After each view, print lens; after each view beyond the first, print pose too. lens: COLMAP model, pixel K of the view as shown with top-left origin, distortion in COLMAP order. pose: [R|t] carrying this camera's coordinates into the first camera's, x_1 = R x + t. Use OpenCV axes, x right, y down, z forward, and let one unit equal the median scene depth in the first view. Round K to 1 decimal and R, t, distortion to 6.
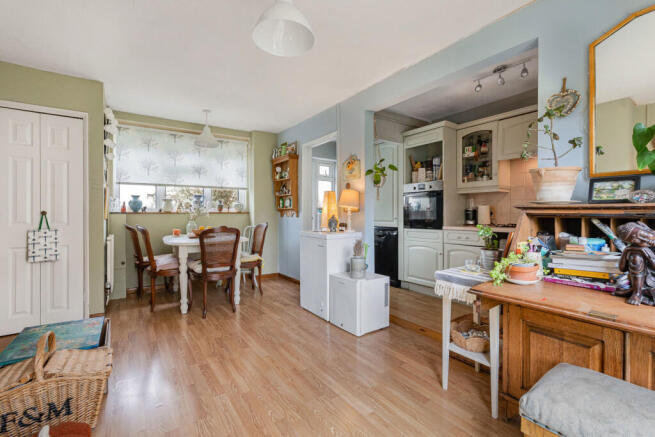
lens RADIAL K [[287.5, 0, 326.8], [0, 287.5, 214.1], [0, 0, 1]] dist [-0.000206, 0.000018]
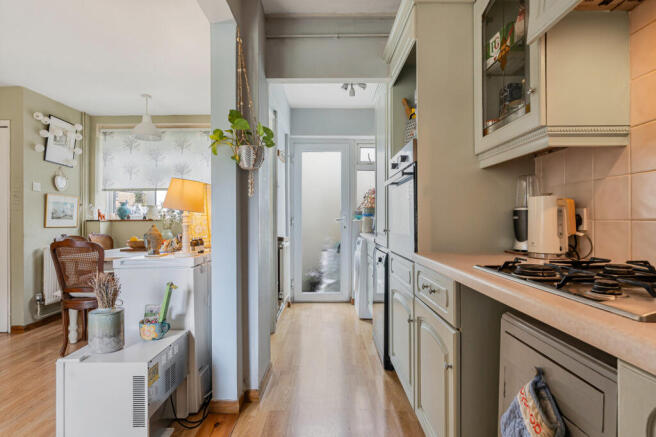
lens RADIAL K [[326.1, 0, 328.0], [0, 326.1, 218.5], [0, 0, 1]] dist [0.001246, 0.000213]
pose [[0.822621, -0.004555, -0.568571, 0.531726], [0.002565, 0.999987, -0.004300, -0.004512], [0.568584, 0.002079, 0.822623, 0.529000]]
